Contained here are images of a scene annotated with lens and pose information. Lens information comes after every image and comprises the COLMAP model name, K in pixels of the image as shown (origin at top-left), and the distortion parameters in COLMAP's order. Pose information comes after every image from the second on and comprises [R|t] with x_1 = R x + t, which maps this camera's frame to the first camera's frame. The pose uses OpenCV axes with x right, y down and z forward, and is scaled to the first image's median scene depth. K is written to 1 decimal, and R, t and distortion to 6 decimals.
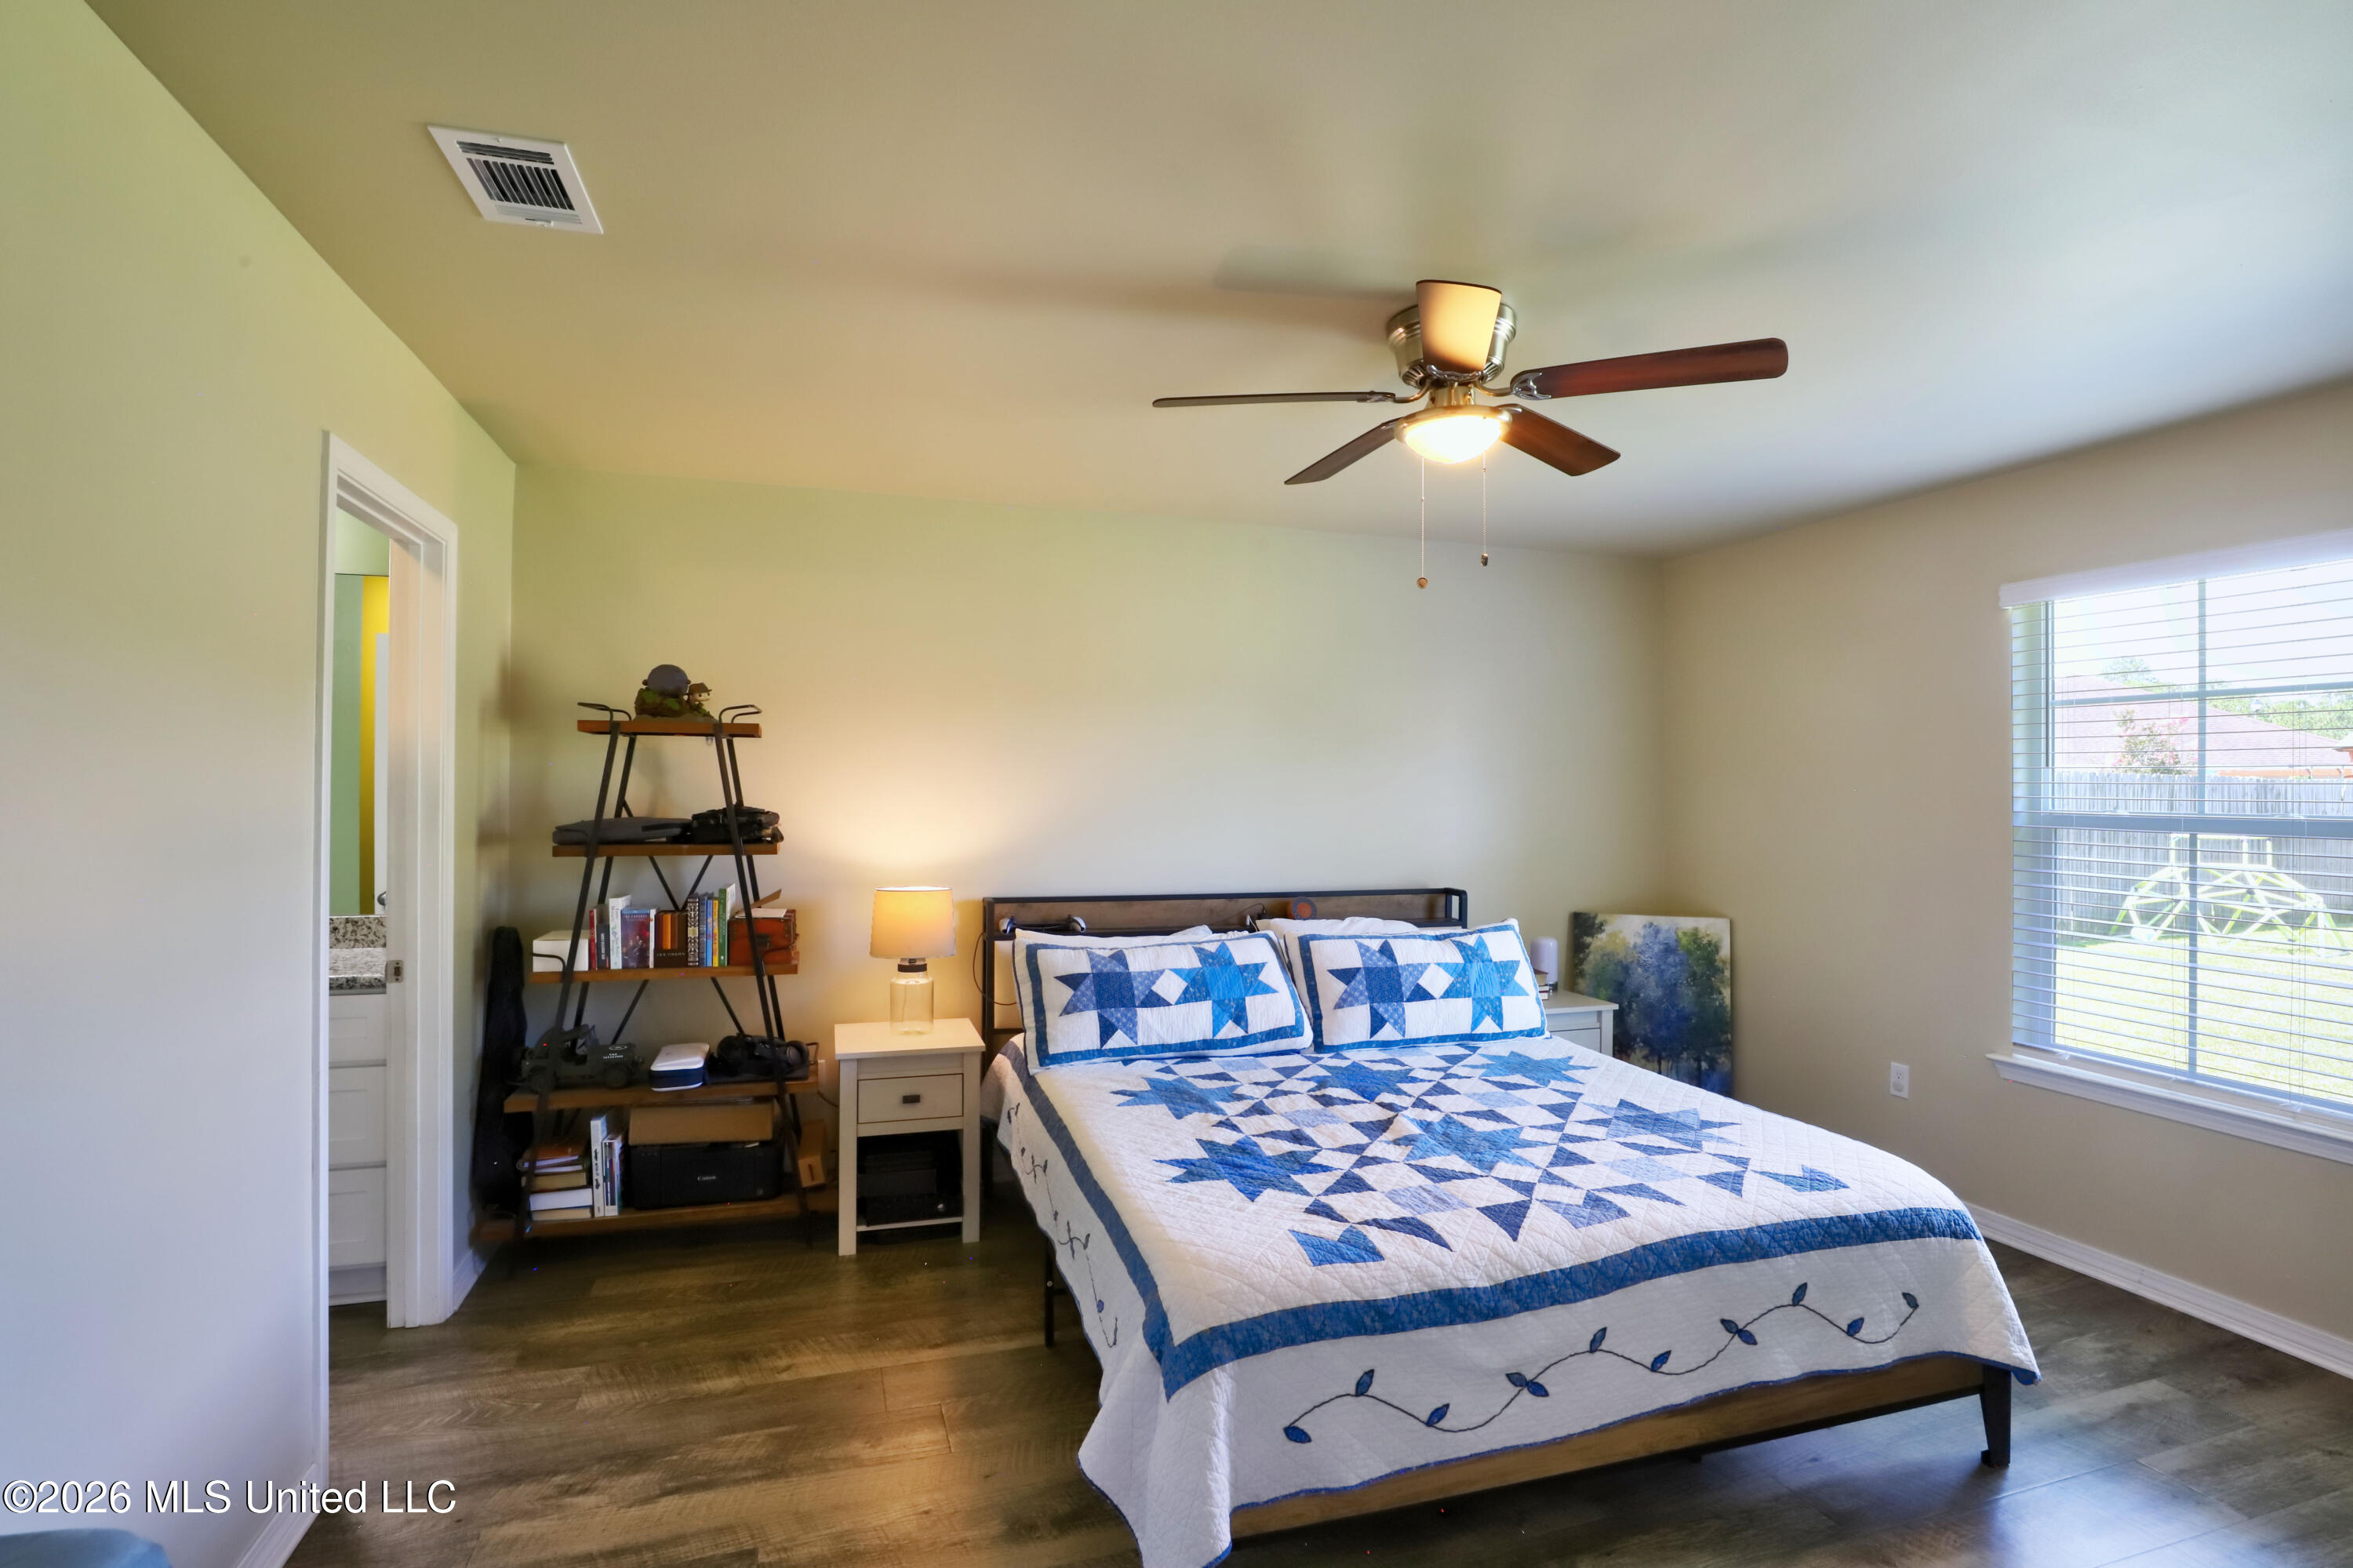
lens RADIAL K [[1105.4, 0, 1176.5], [0, 1105.4, 784.0], [0, 0, 1]] dist [-0.044489, 0.018706]
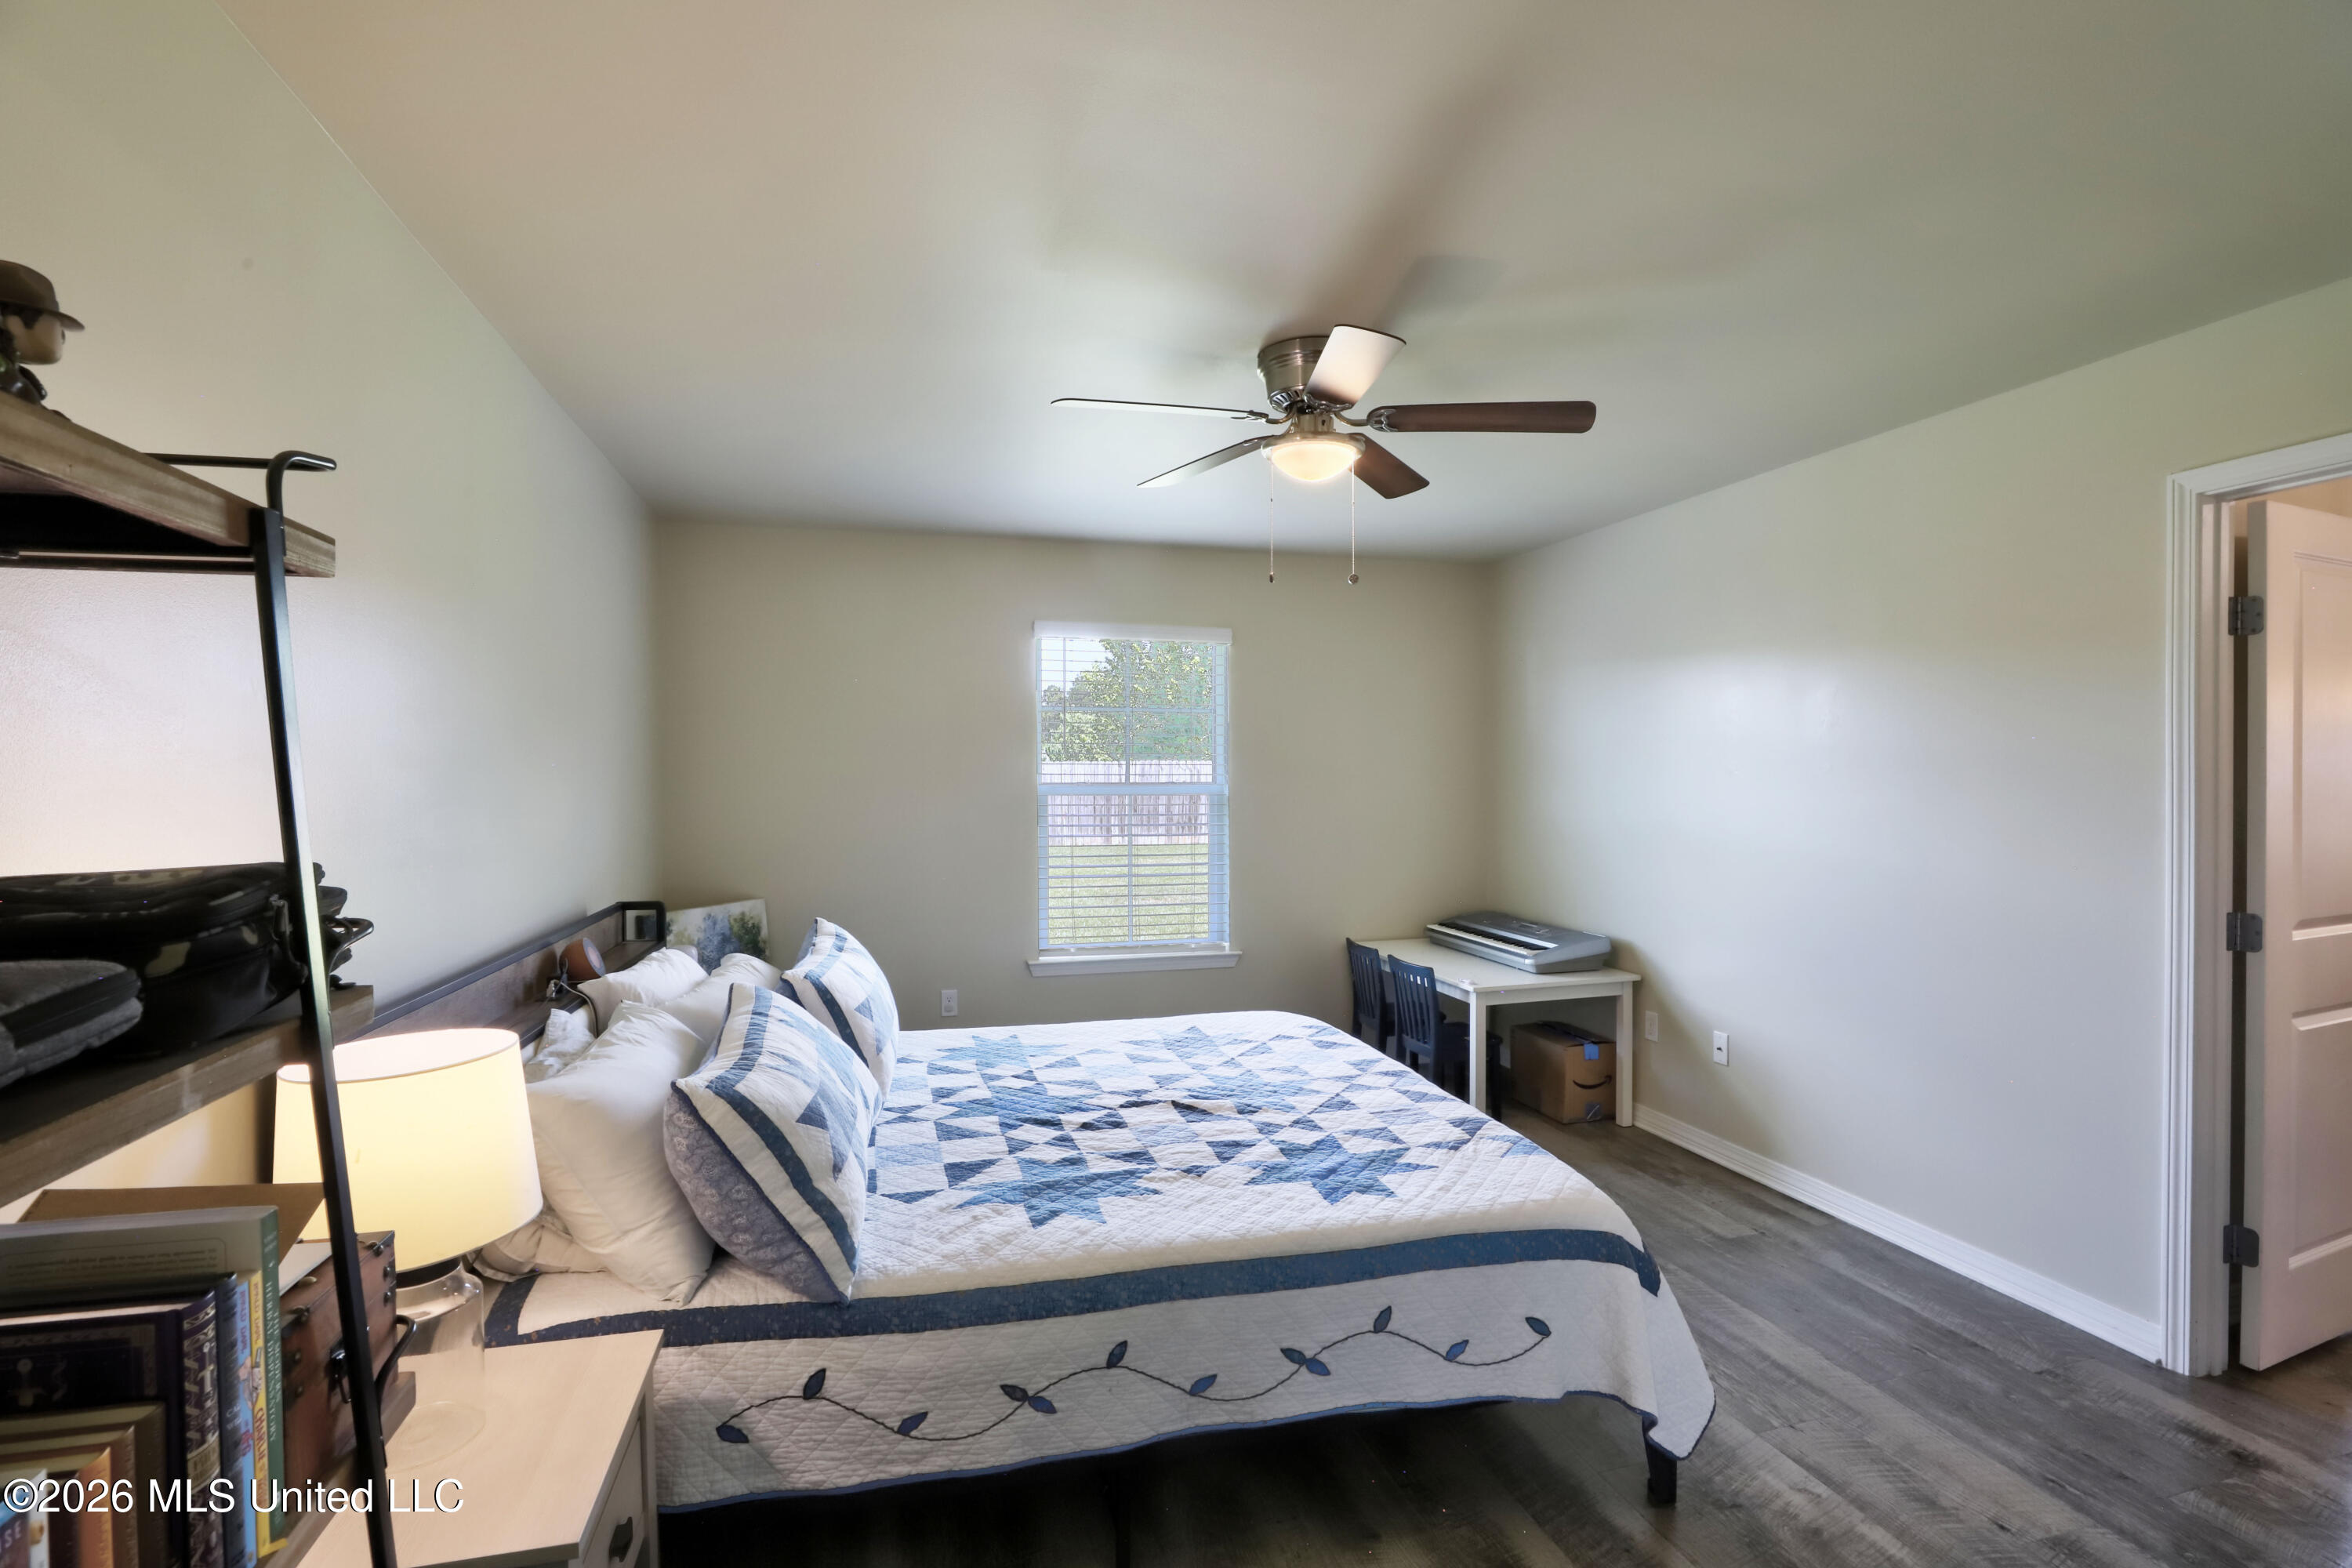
lens RADIAL K [[1088.9, 0, 1176.0], [0, 1088.9, 784.0], [0, 0, 1]] dist [-0.027926, 0.000145]
pose [[0.045830, -0.018092, 0.998785, -0.844345], [-0.001263, 0.999834, 0.018169, 0.003210], [-0.998948, -0.002094, 0.045800, 1.068874]]
